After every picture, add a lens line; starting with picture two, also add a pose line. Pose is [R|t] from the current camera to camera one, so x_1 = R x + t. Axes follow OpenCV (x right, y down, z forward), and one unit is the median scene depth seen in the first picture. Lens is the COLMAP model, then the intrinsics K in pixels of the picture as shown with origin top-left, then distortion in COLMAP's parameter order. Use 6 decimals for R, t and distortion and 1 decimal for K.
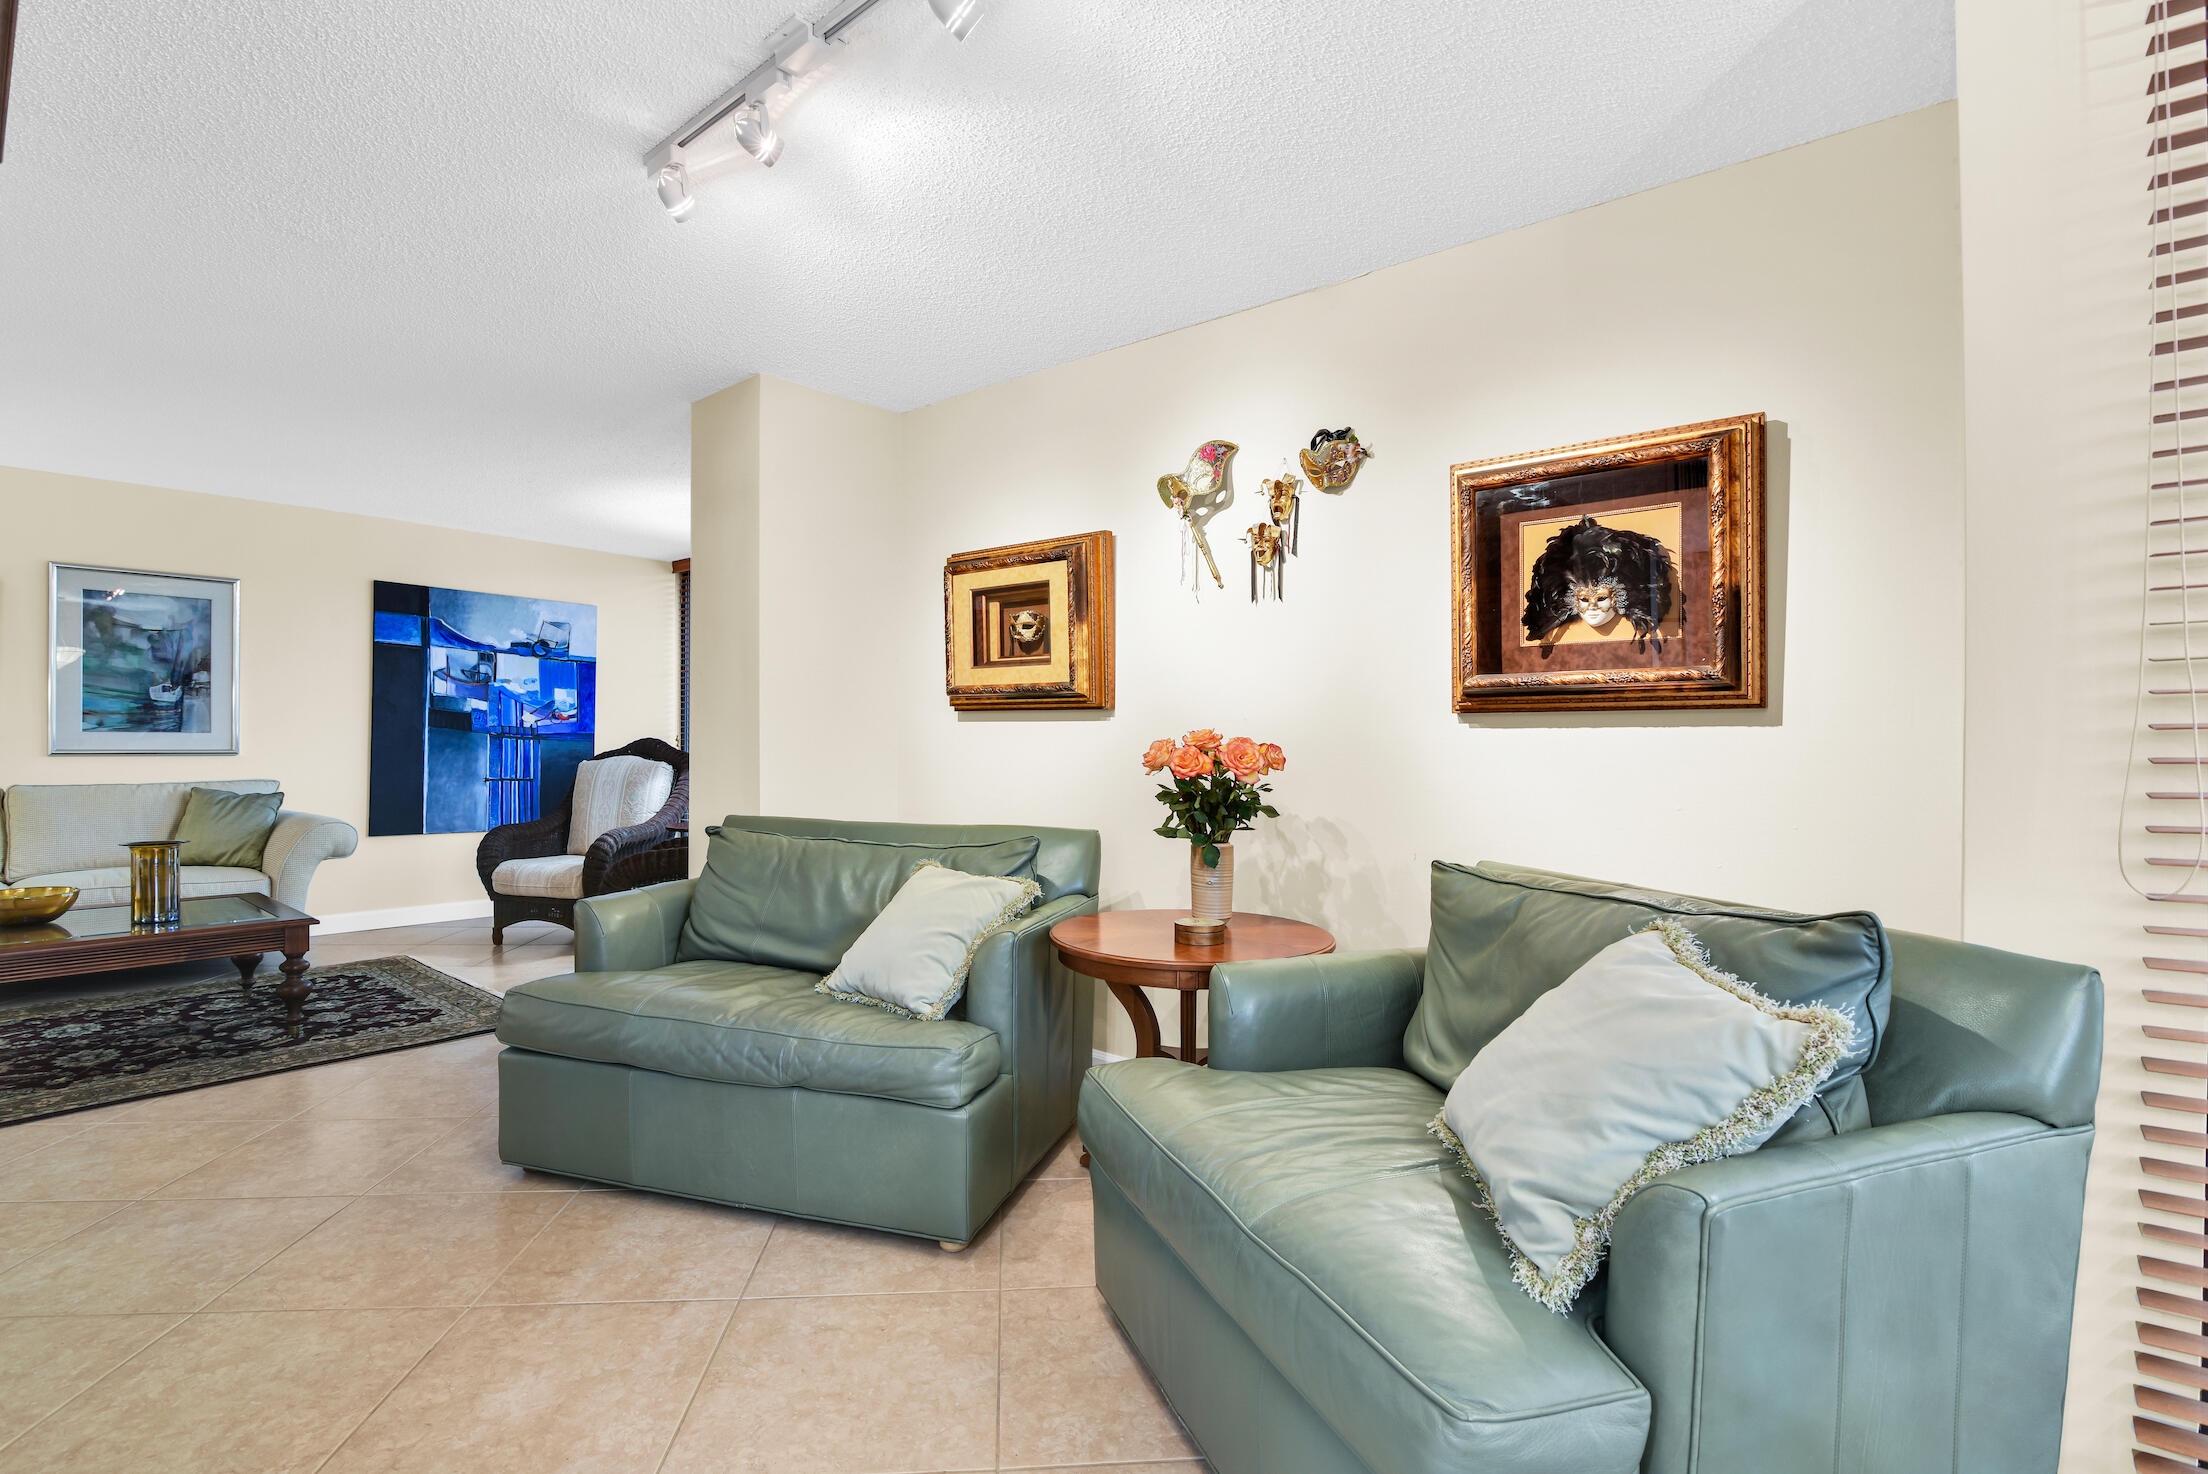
lens RADIAL K [[1031.0, 0, 1068.1], [0, 1031.0, 740.6], [0, 0, 1]] dist [-0.010498, 0.000269]
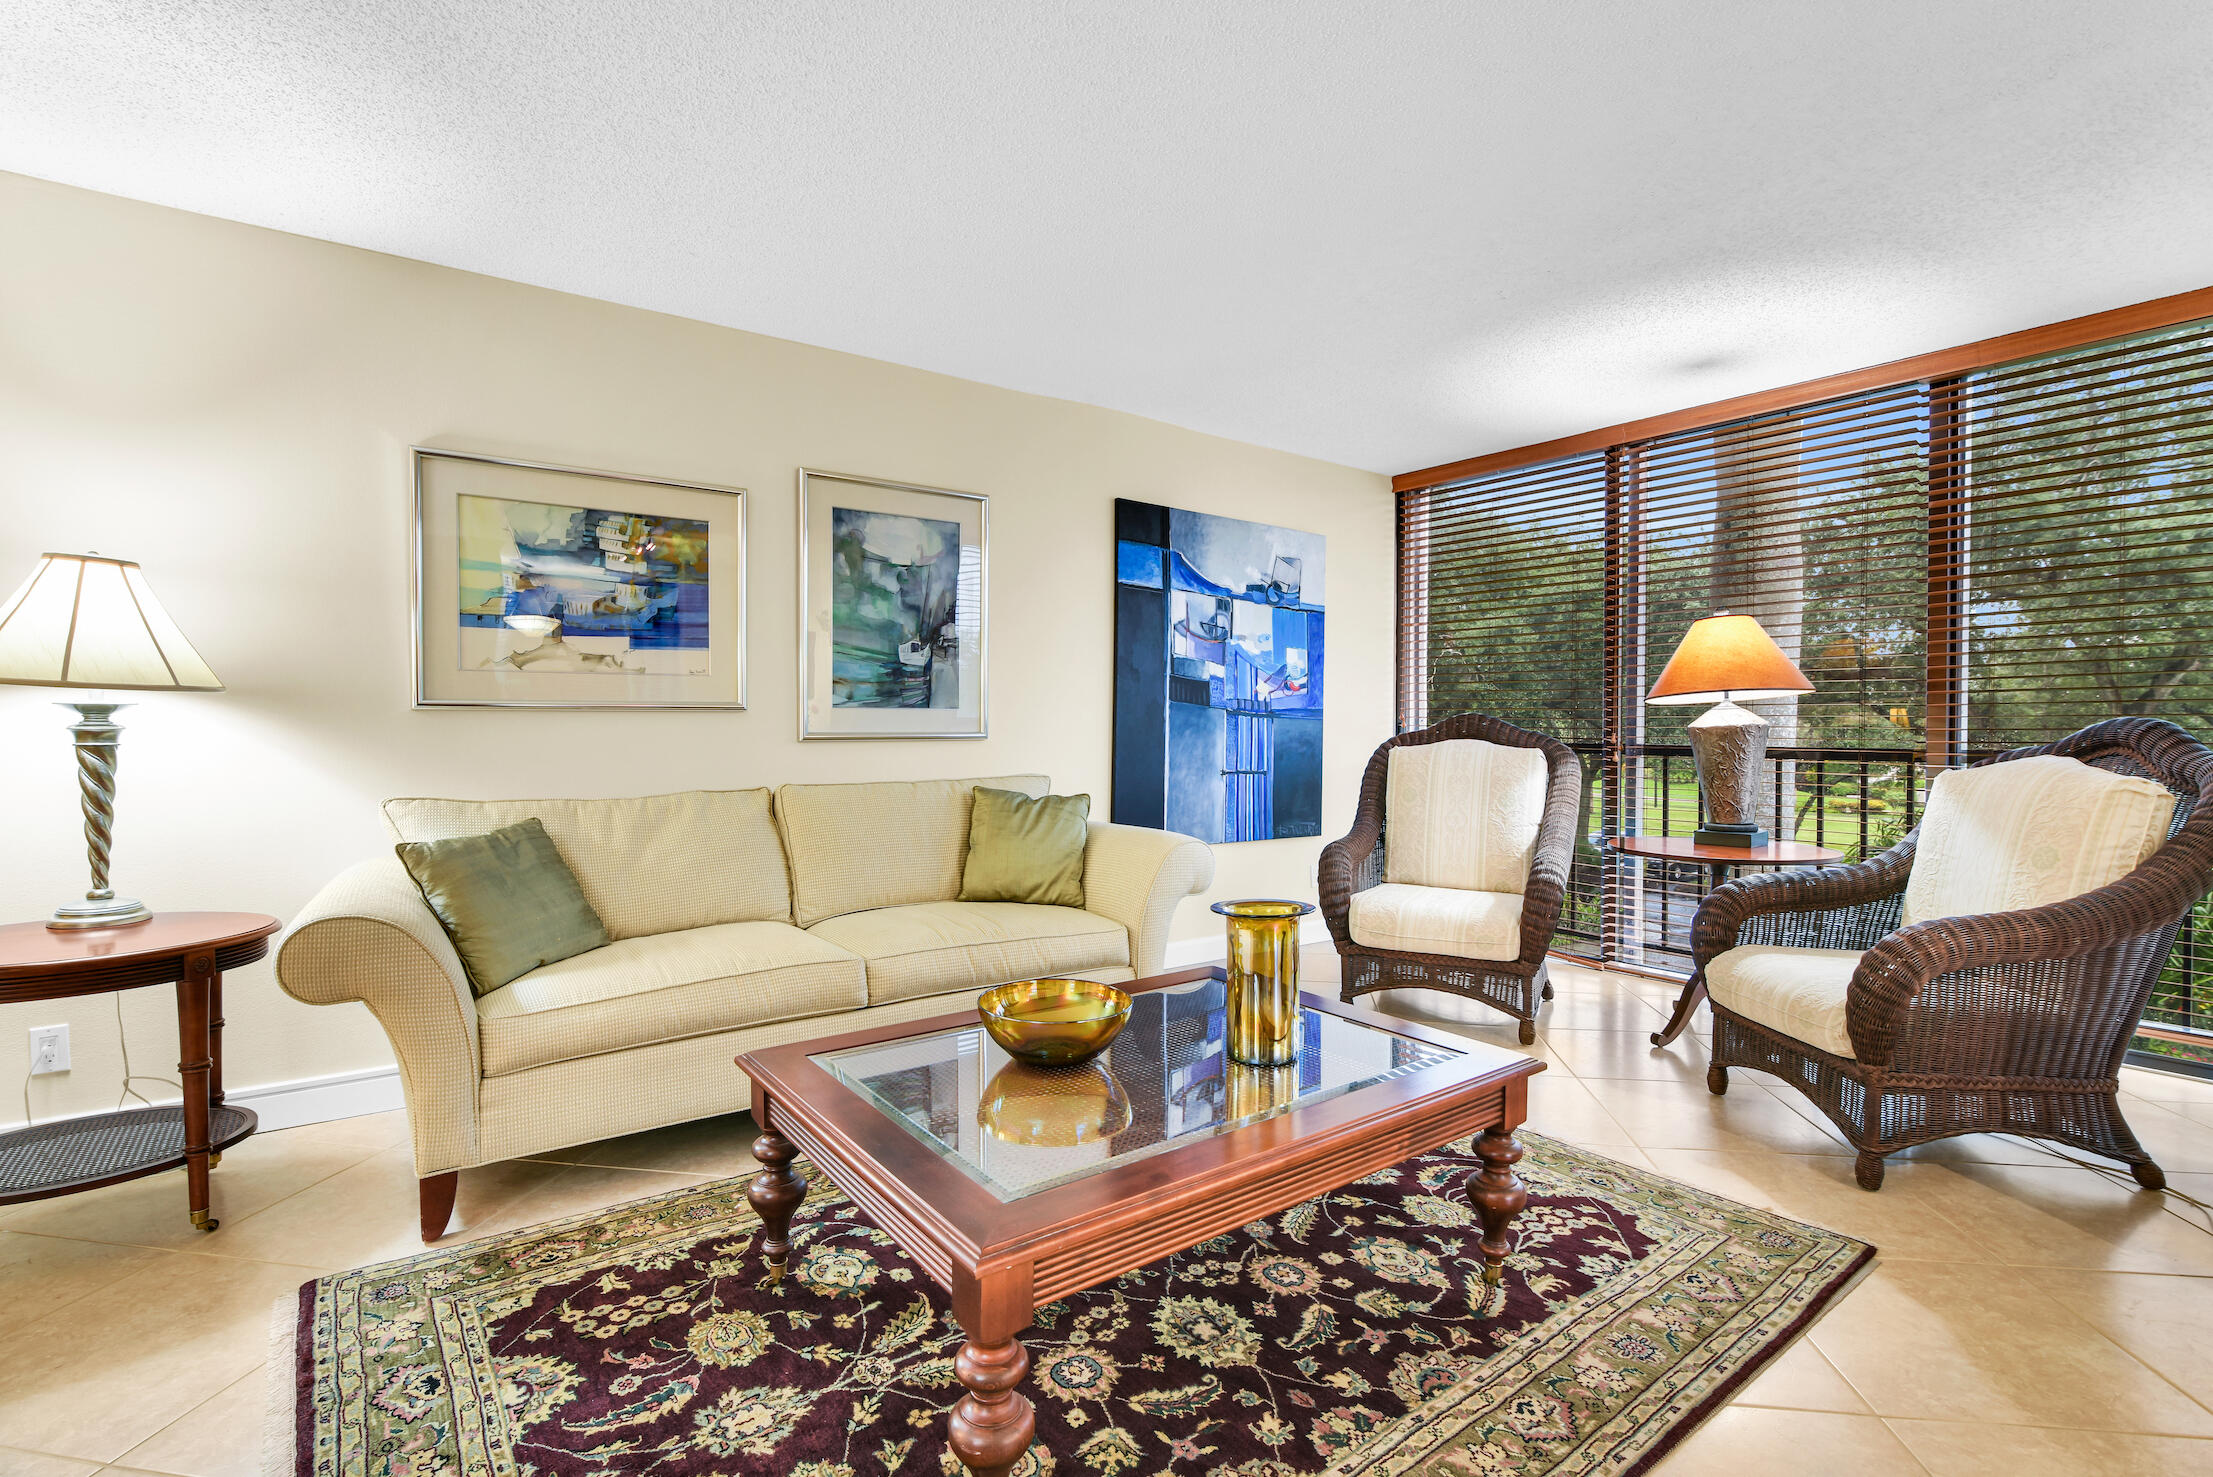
lens RADIAL K [[1019.2, 0, 1096.4], [0, 1019.2, 744.5], [0, 0, 1]] dist [-0.021794, 0.000288]
pose [[0.974977, -0.001957, -0.222299, -0.615938], [0.006369, 0.999797, 0.019133, 0.004437], [0.222217, -0.020070, 0.974791, 0.339772]]
